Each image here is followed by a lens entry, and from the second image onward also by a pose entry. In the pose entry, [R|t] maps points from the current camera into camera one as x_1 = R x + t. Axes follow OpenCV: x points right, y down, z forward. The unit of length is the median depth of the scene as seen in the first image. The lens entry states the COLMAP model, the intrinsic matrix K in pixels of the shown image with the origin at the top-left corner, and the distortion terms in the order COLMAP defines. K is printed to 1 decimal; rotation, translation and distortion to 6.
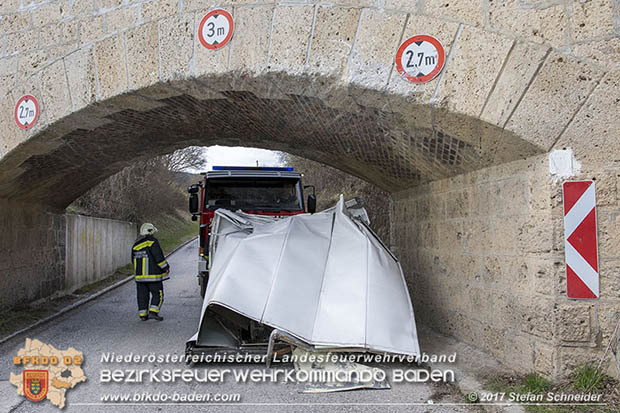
lens RADIAL K [[493.0, 0, 310.0], [0, 493.0, 206.5], [0, 0, 1]] dist [-0.080708, 0.074459]
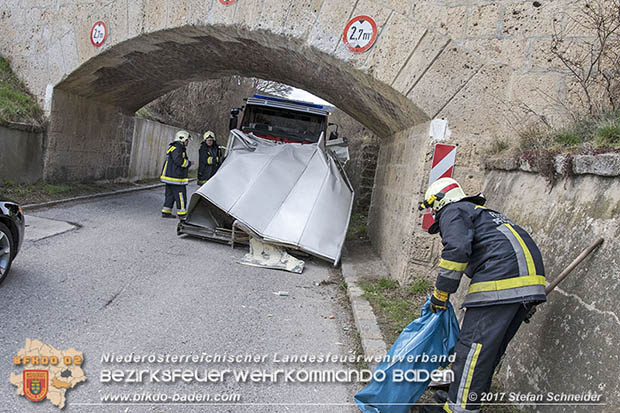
lens RADIAL K [[493.0, 0, 310.0], [0, 493.0, 206.5], [0, 0, 1]] dist [-0.080708, 0.074459]
pose [[0.970690, 0.179963, -0.159292, 0.339800], [-0.158140, 0.977366, 0.140528, -0.012824], [0.180976, -0.111219, 0.977179, -0.307587]]
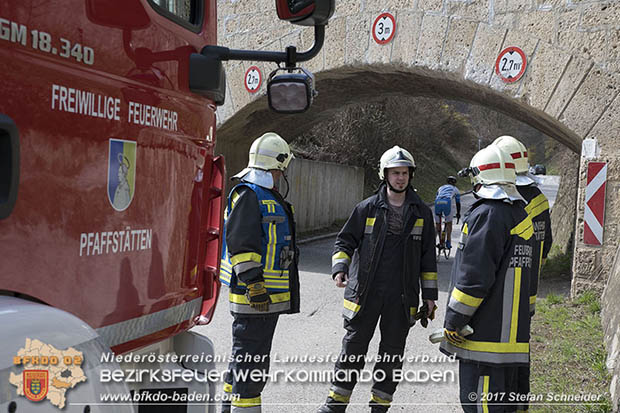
lens RADIAL K [[914.0, 0, 310.0], [0, 914.0, 206.5], [0, 0, 1]] dist [0.141788, 0.058976]
pose [[0.901041, 0.077119, -0.426823, 0.748071], [-0.045918, 0.995497, 0.082931, -0.084926], [0.431297, -0.055126, 0.900524, -1.394336]]
